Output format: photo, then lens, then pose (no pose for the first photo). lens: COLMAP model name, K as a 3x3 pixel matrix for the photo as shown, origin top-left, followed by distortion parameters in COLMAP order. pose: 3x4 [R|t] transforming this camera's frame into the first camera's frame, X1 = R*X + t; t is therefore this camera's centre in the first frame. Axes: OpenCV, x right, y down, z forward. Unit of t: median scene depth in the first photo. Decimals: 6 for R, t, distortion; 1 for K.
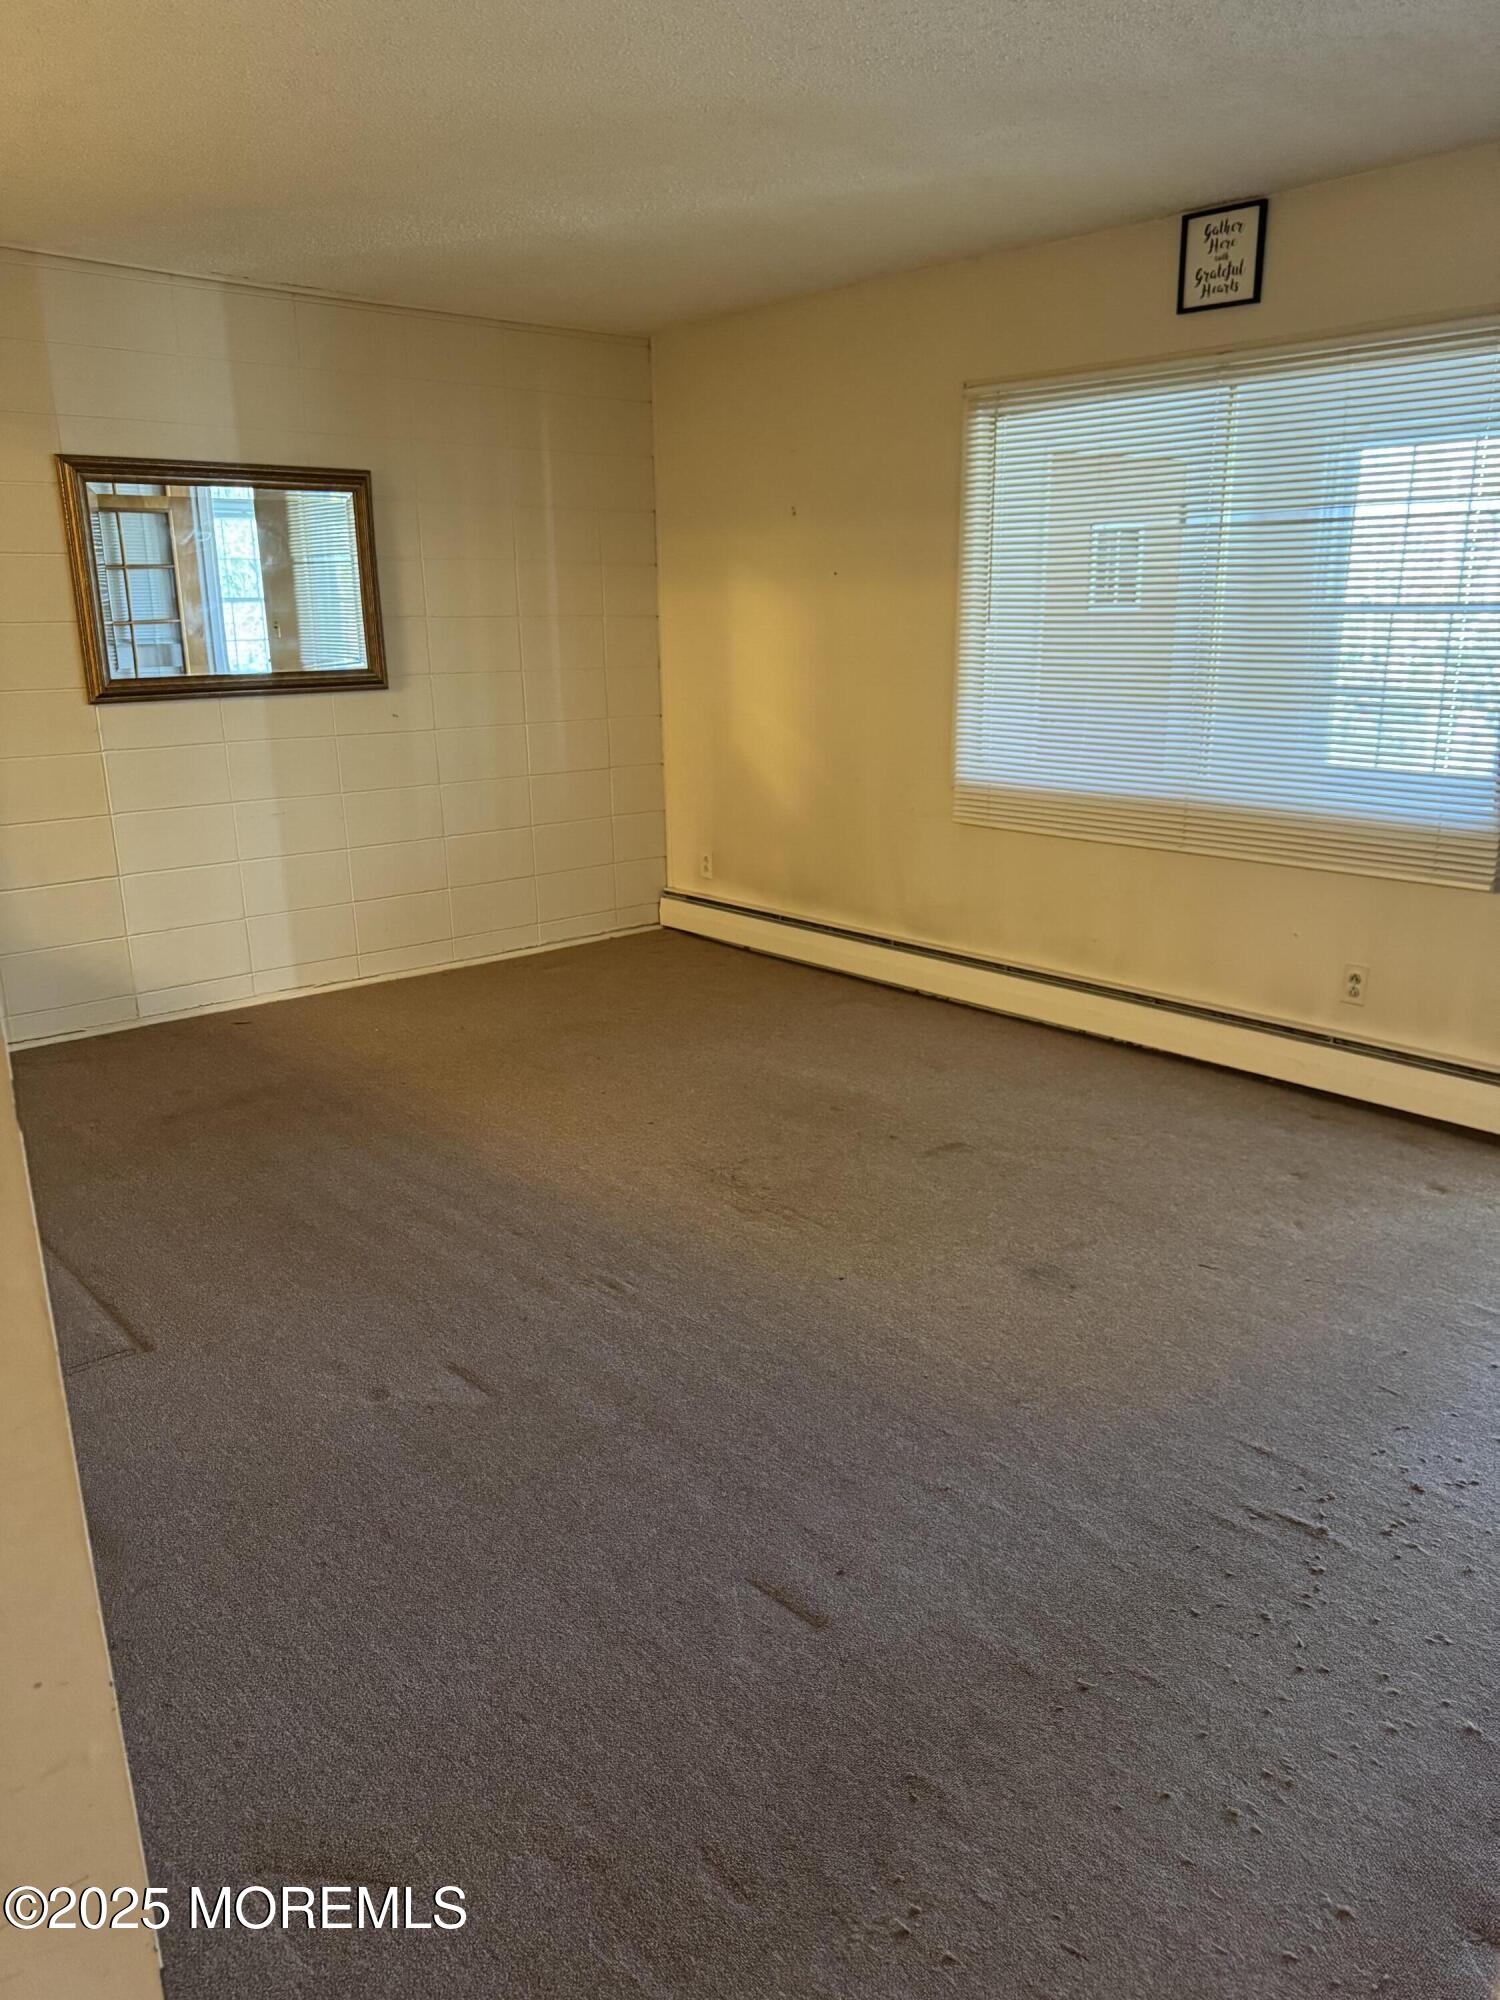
lens RADIAL K [[1407.5, 0, 737.6], [0, 1407.5, 1002.6], [0, 0, 1]] dist [0.023971, -0.027958]
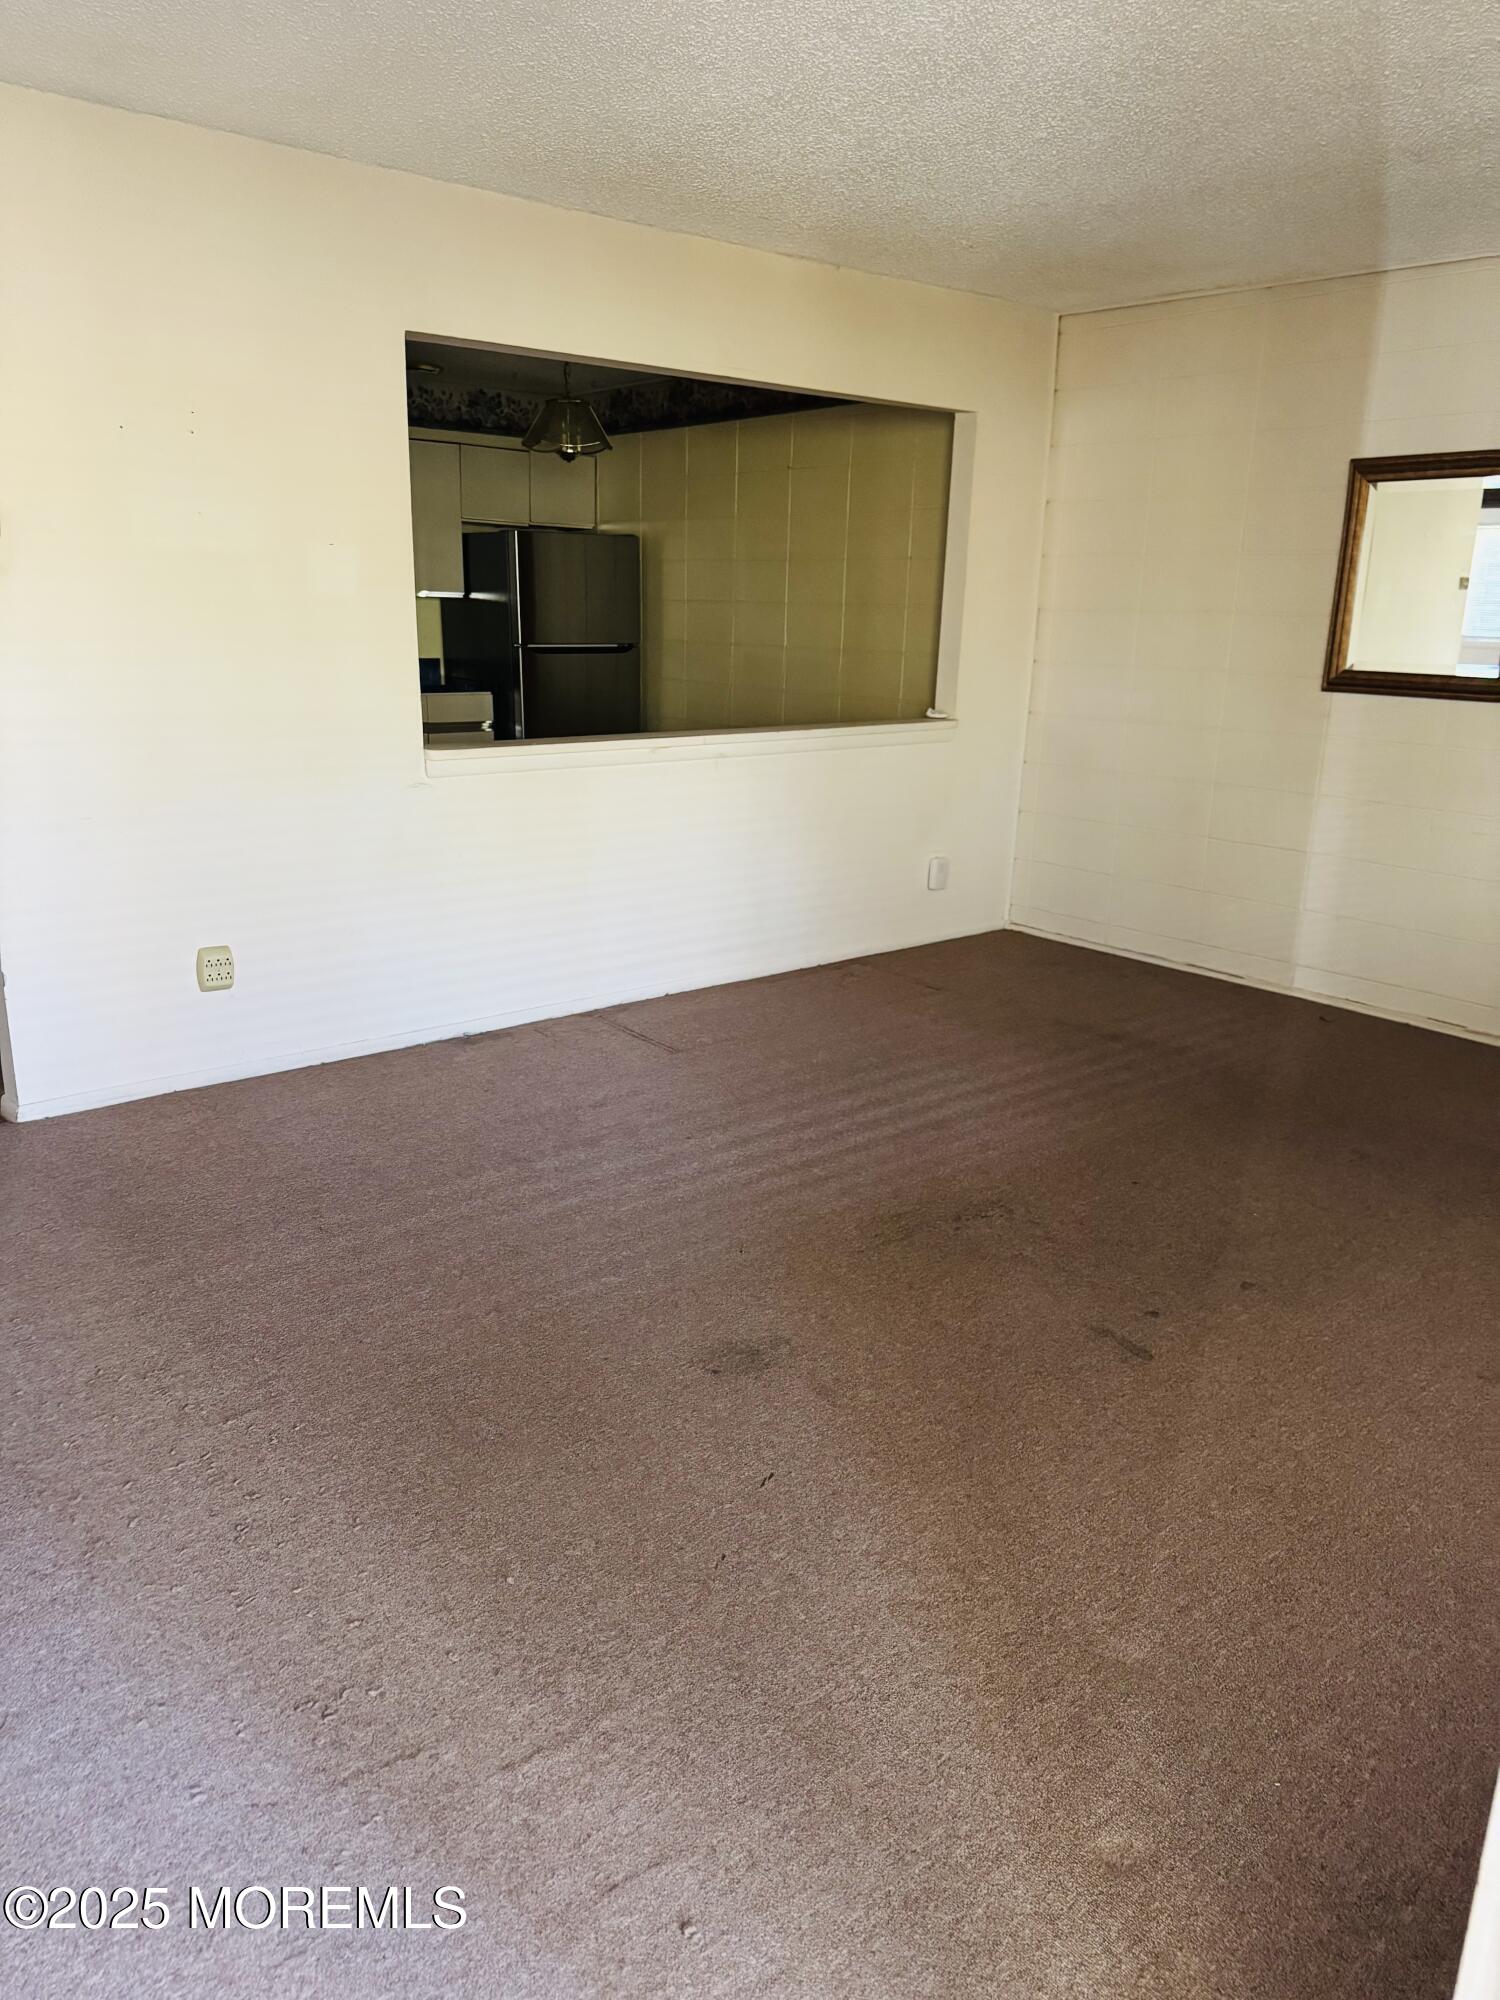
lens RADIAL K [[1407.5, 0, 737.6], [0, 1407.5, 1002.6], [0, 0, 1]] dist [0.023971, -0.027958]
pose [[-0.023605, 0.289296, -0.956949, 0.808791], [-0.296944, 0.911986, 0.283028, -0.207219], [0.954603, 0.290841, 0.064377, 0.715258]]
